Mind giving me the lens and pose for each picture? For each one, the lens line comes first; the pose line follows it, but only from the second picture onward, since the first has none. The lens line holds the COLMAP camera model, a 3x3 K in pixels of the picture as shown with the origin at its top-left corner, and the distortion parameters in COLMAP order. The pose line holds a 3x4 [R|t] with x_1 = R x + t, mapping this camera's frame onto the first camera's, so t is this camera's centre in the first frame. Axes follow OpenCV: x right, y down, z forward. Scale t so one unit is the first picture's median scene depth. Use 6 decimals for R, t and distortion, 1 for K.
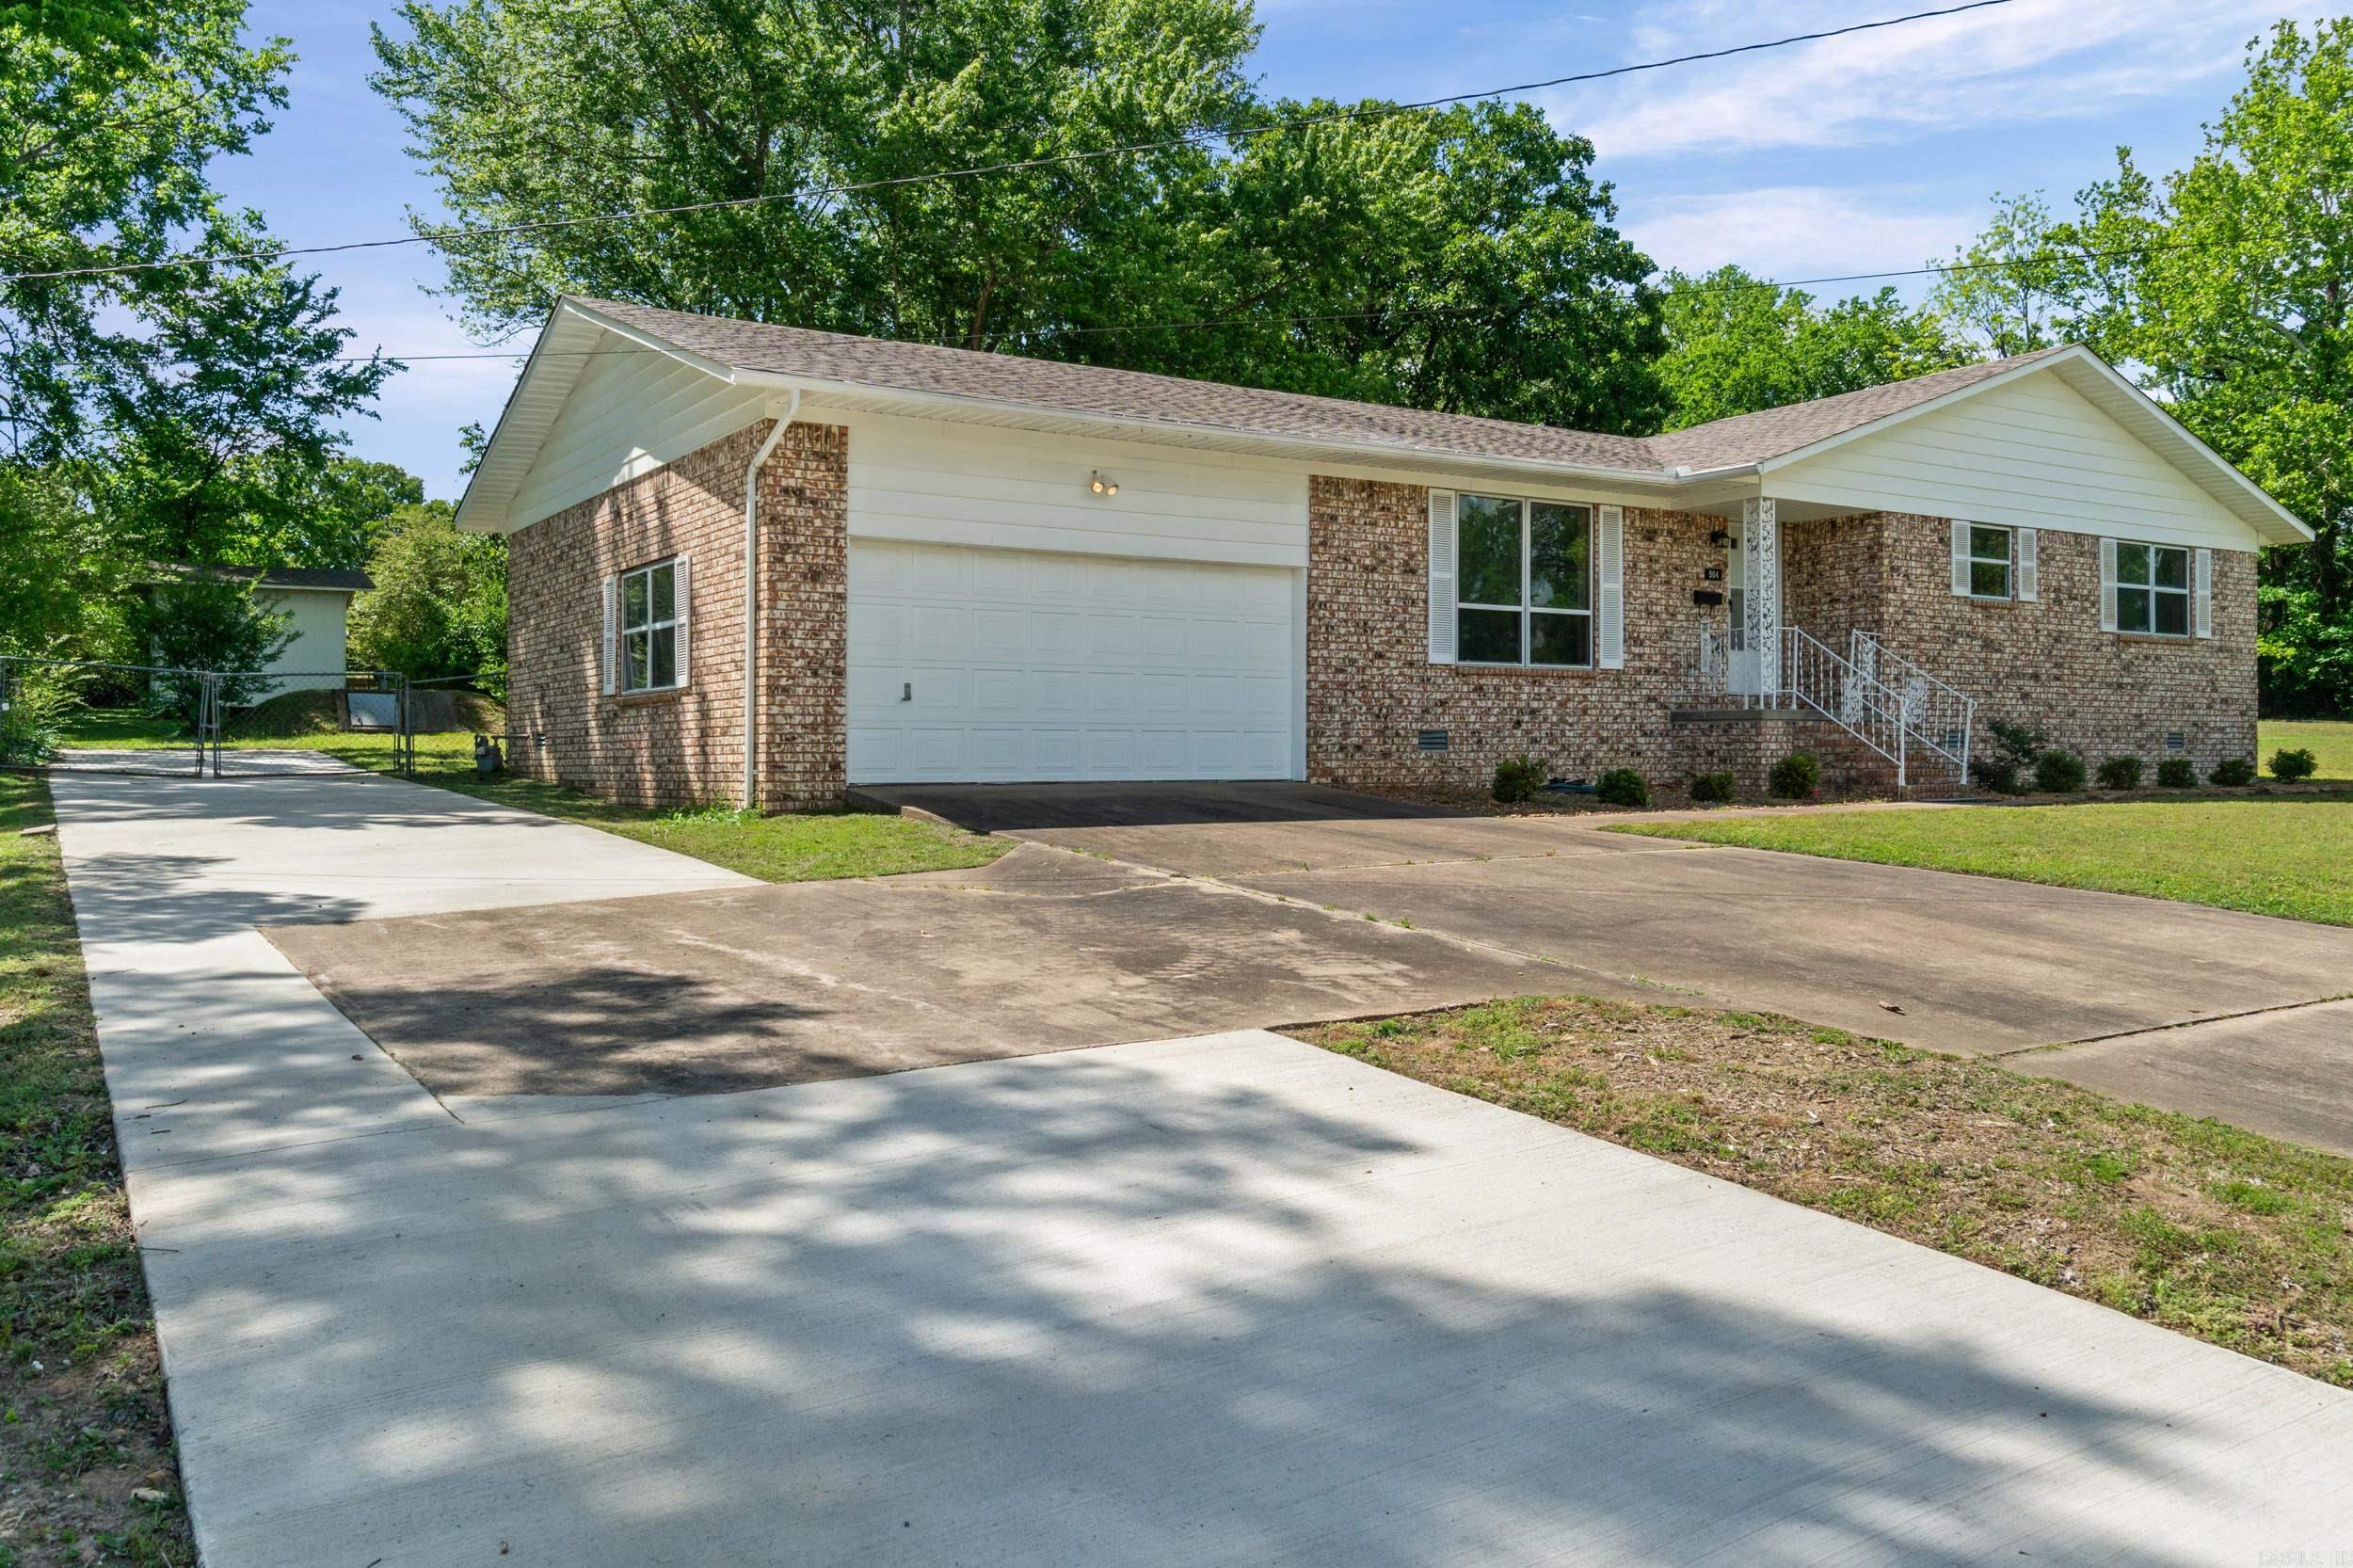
lens RADIAL K [[1847.8, 0, 1176.5], [0, 1847.8, 784.0], [0, 0, 1]] dist [-0.008967, -0.005951]
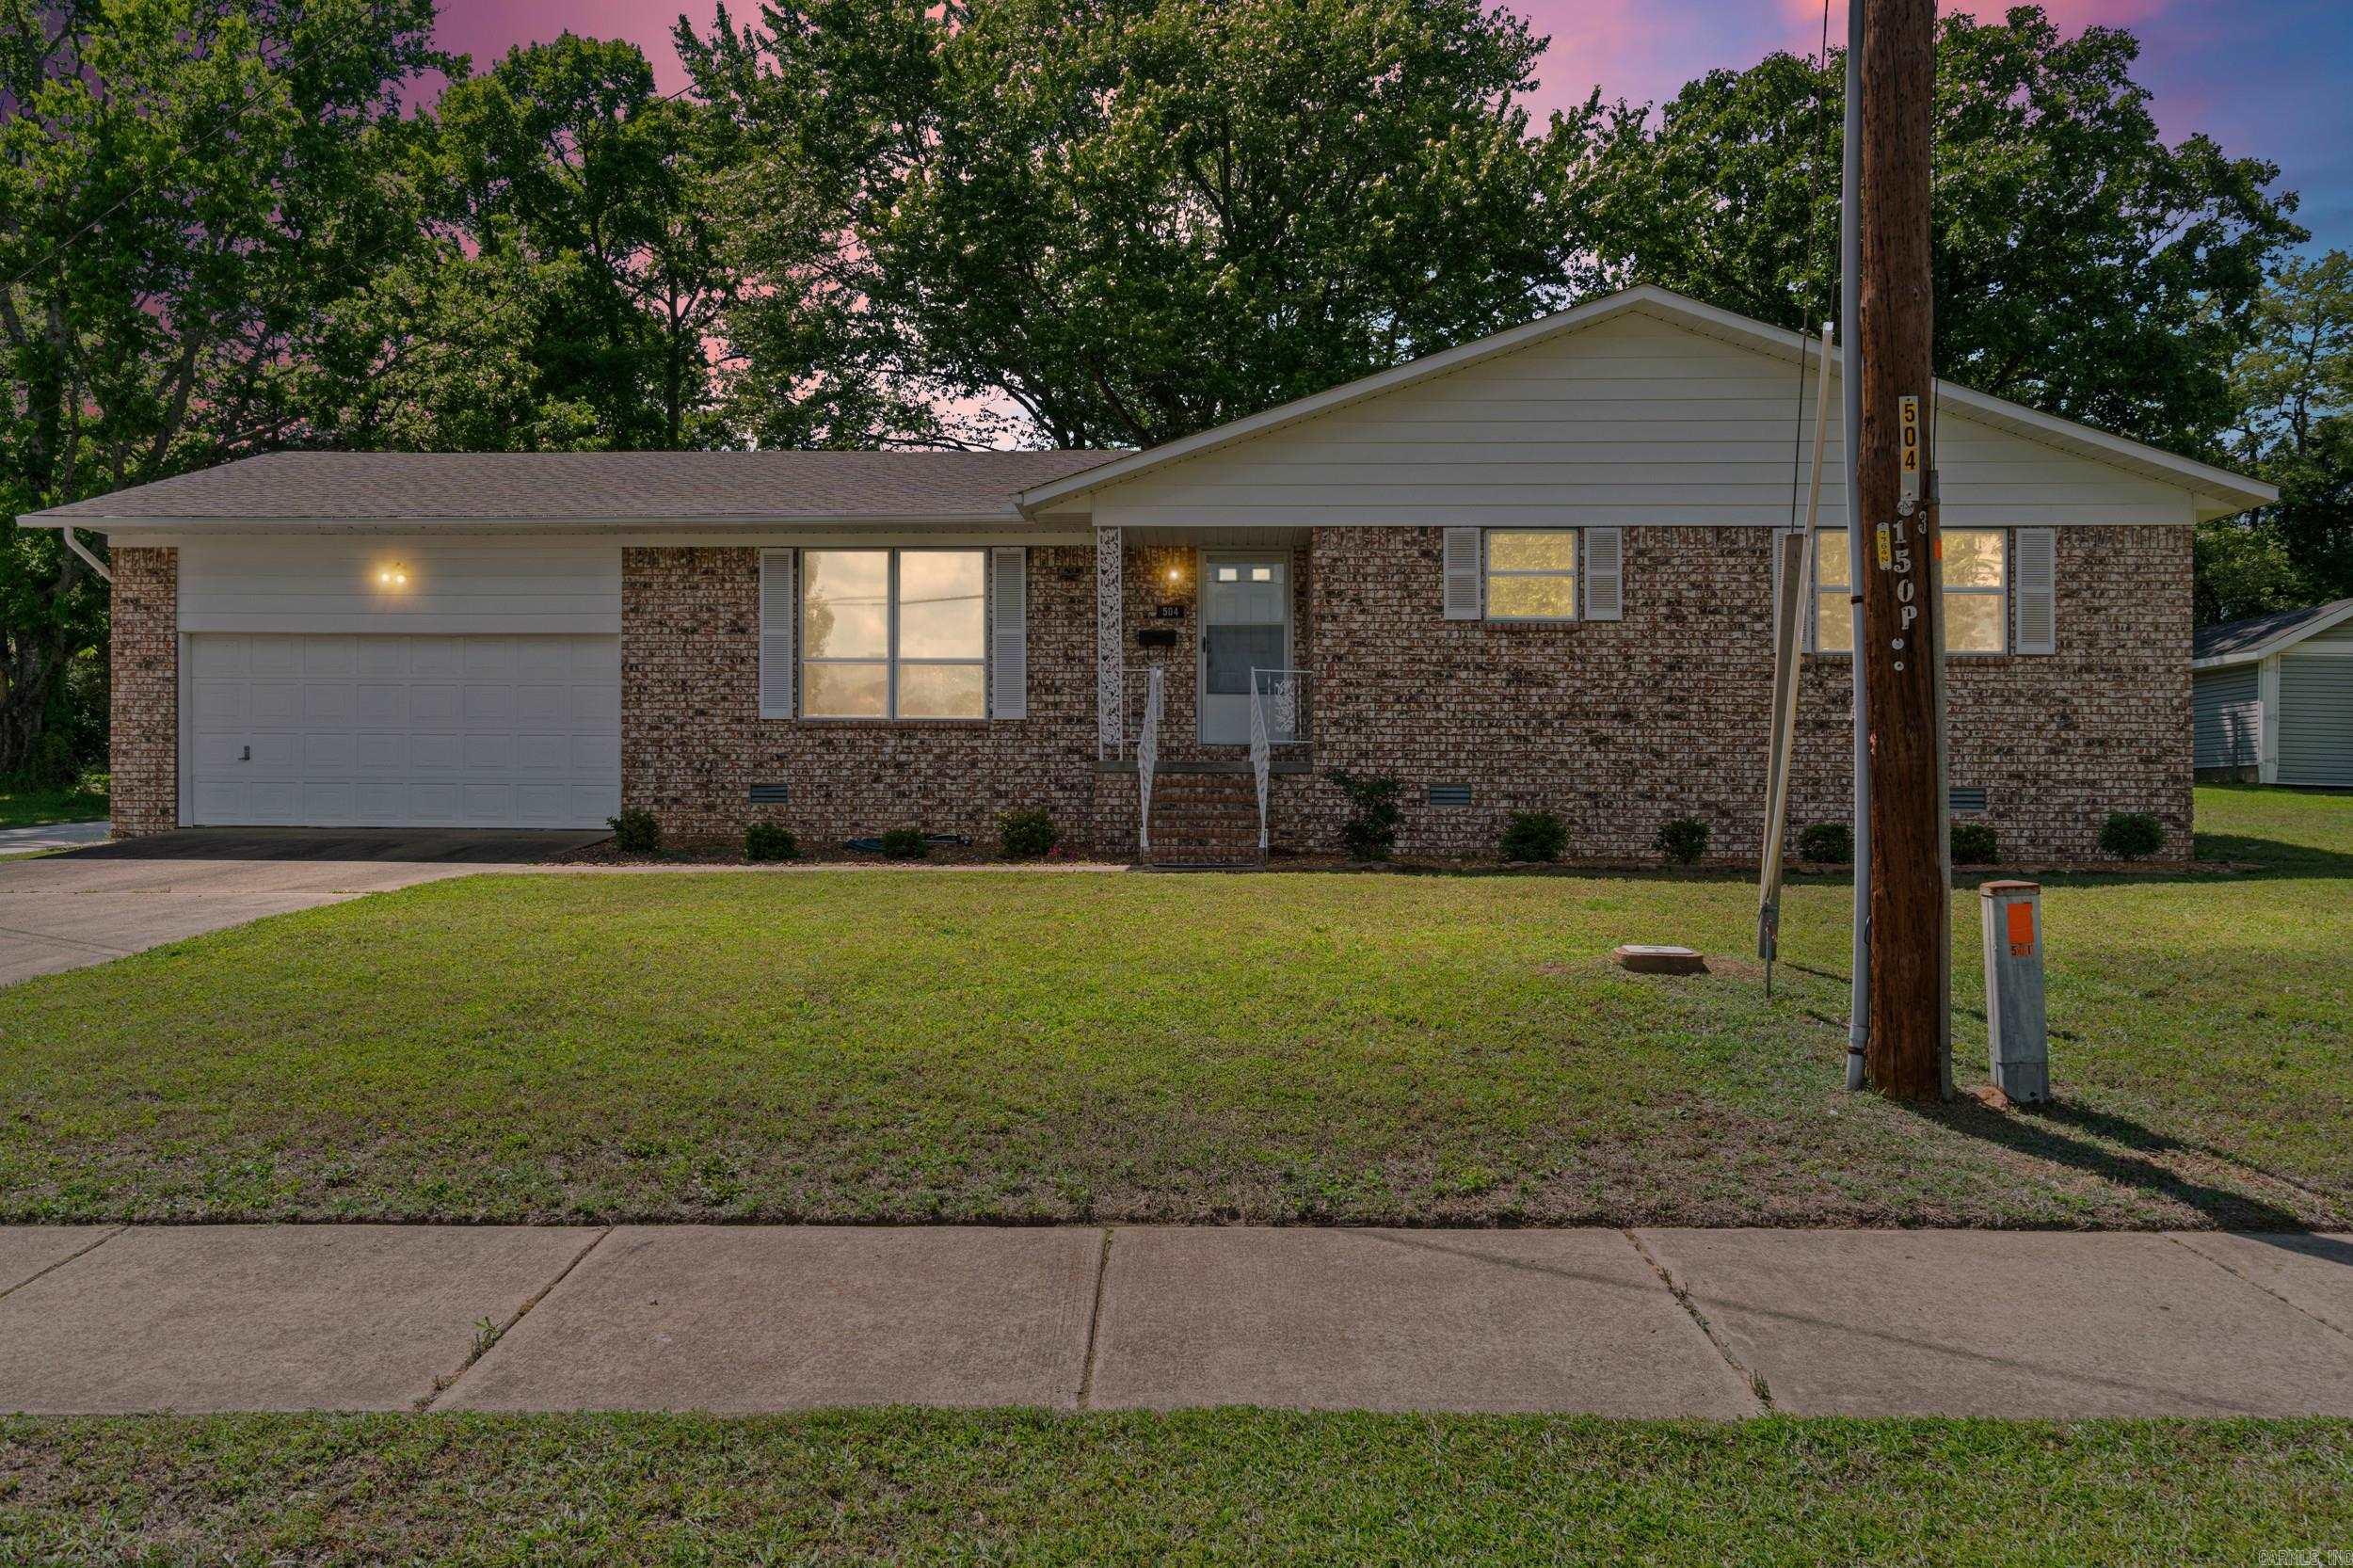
lens RADIAL K [[1847.8, 0, 1176.5], [0, 1847.8, 784.0], [0, 0, 1]] dist [-0.008967, -0.005951]
pose [[0.809100, 0.000790, -0.587671, 0.915529], [-0.017444, 0.999591, -0.022672, -0.009759], [0.587412, 0.028595, 0.808783, 0.303823]]
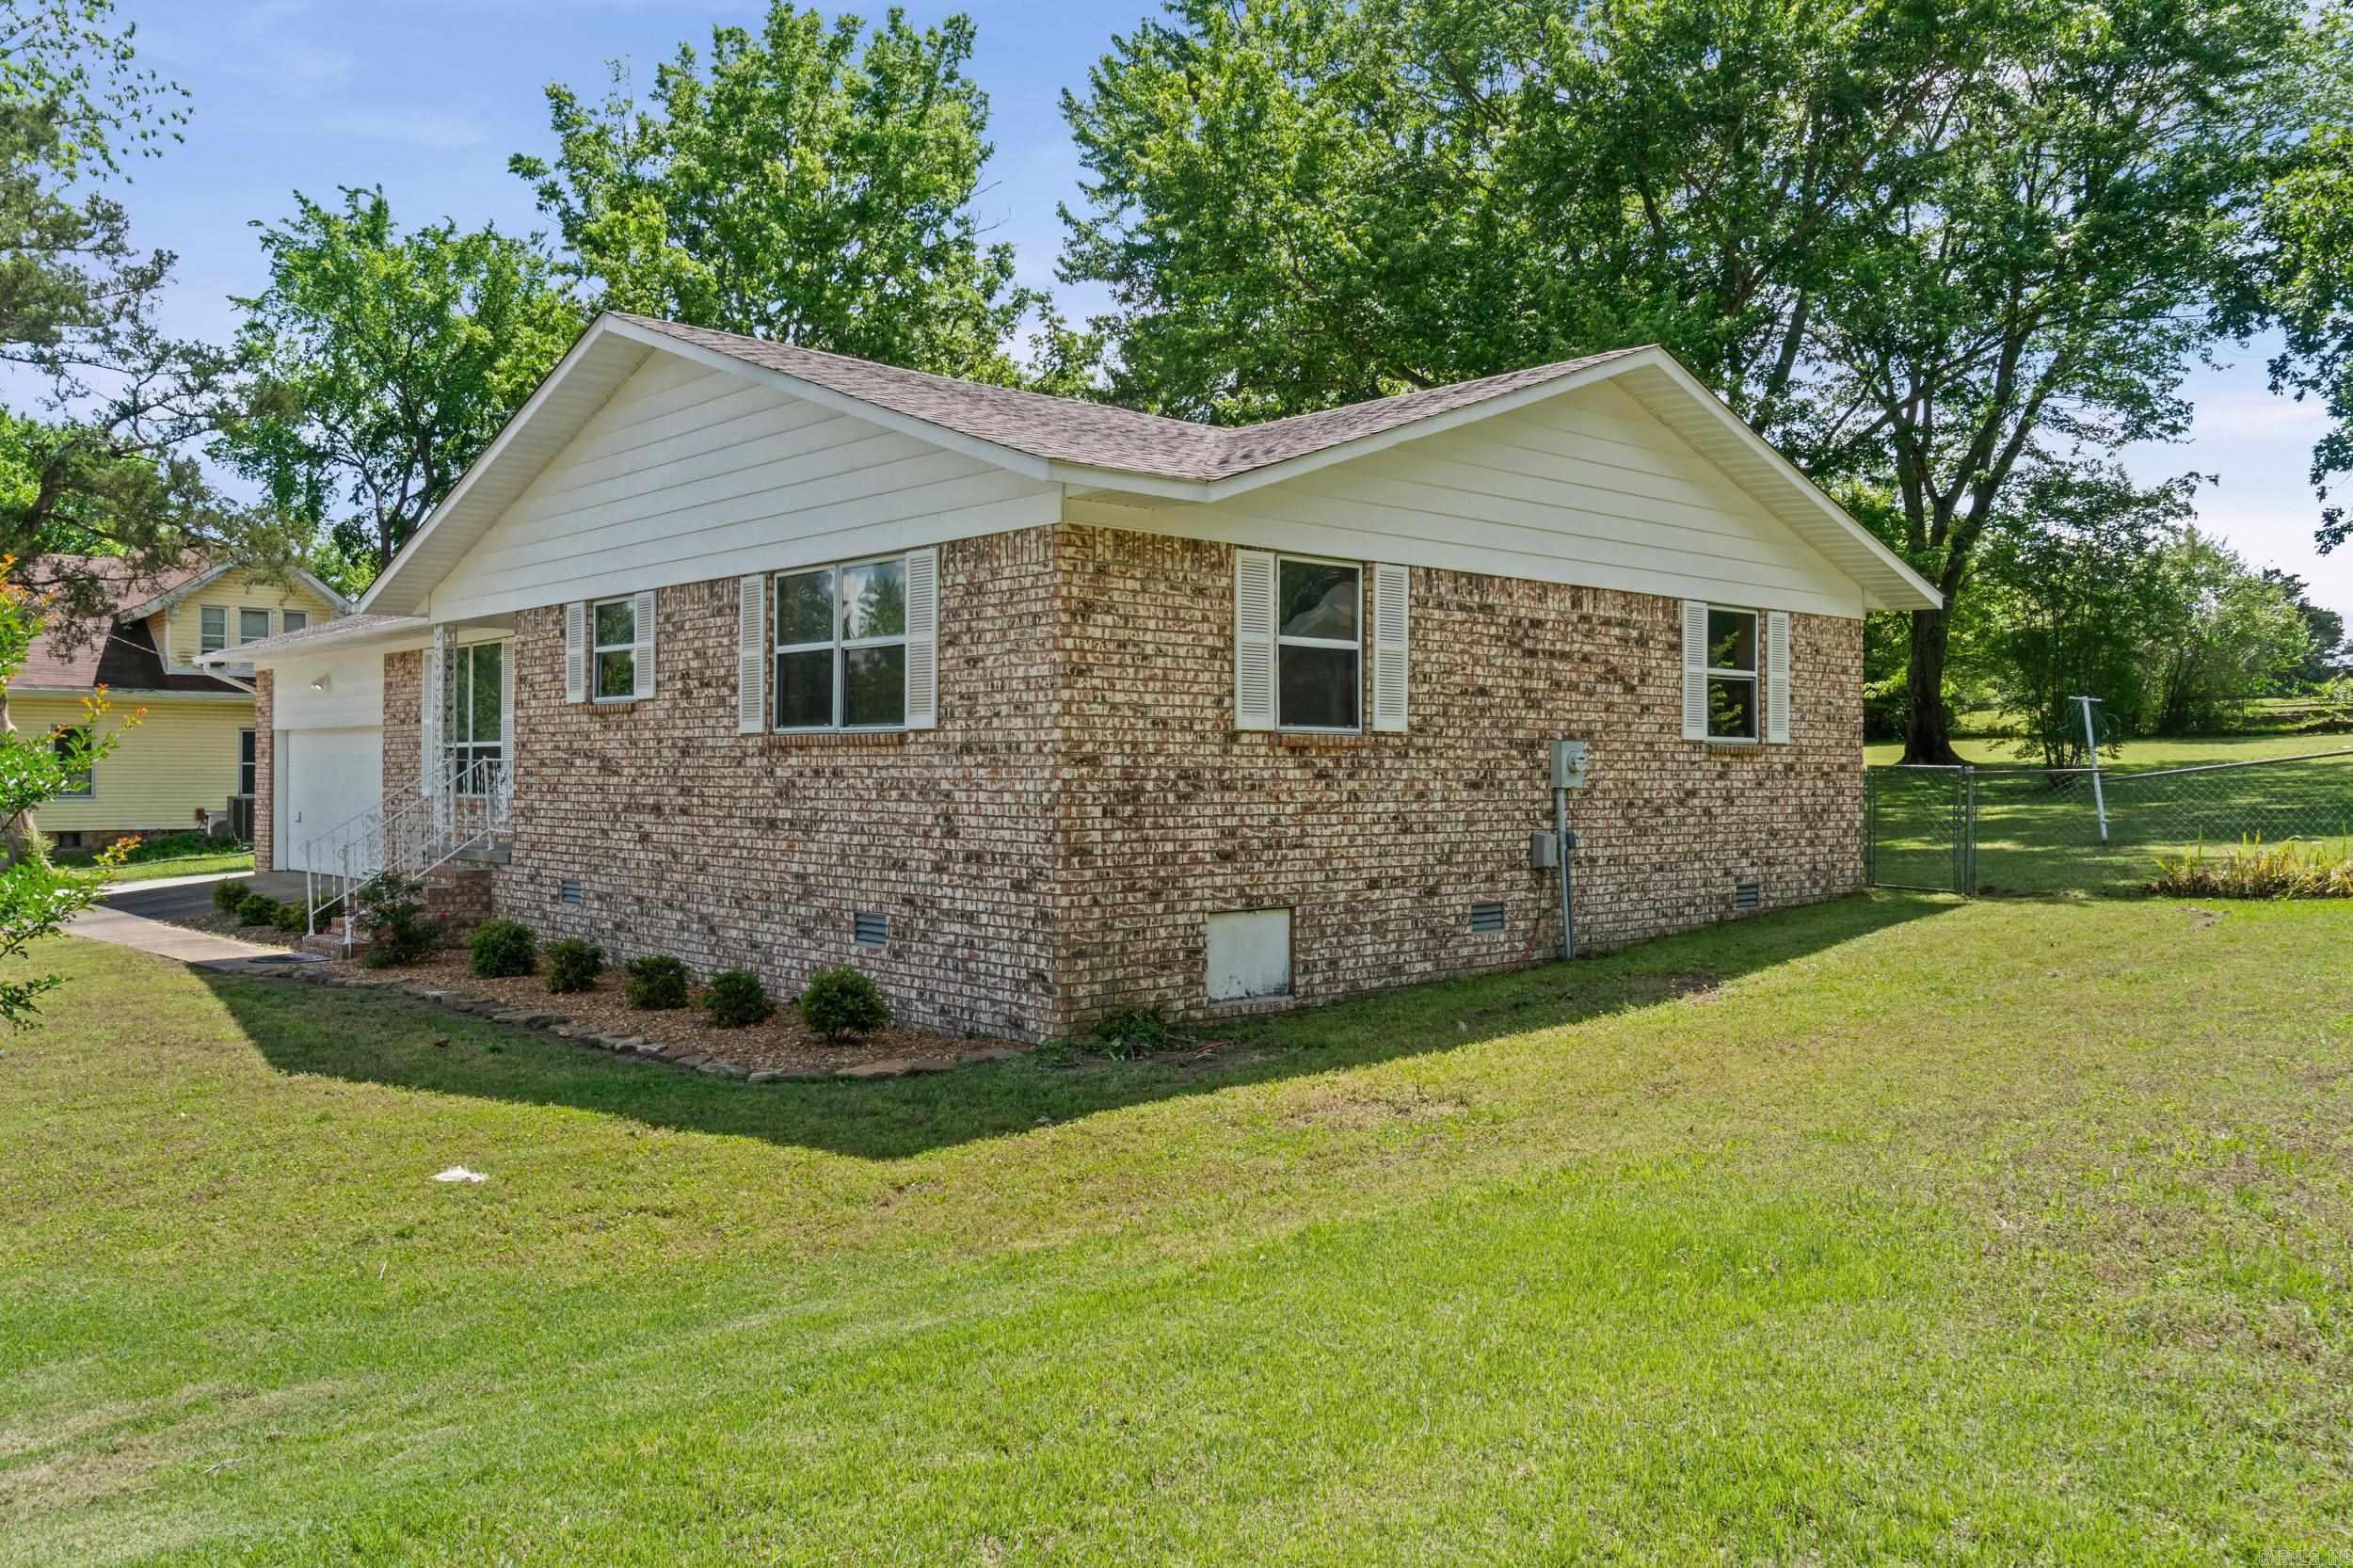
lens RADIAL K [[1847.8, 0, 1176.5], [0, 1847.8, 784.0], [0, 0, 1]] dist [-0.008967, -0.005951]
pose [[0.152264, 0.009933, -0.988290, 1.374075], [-0.017357, 0.999822, 0.007375, -0.089623], [0.988187, 0.016031, 0.152409, 1.285108]]
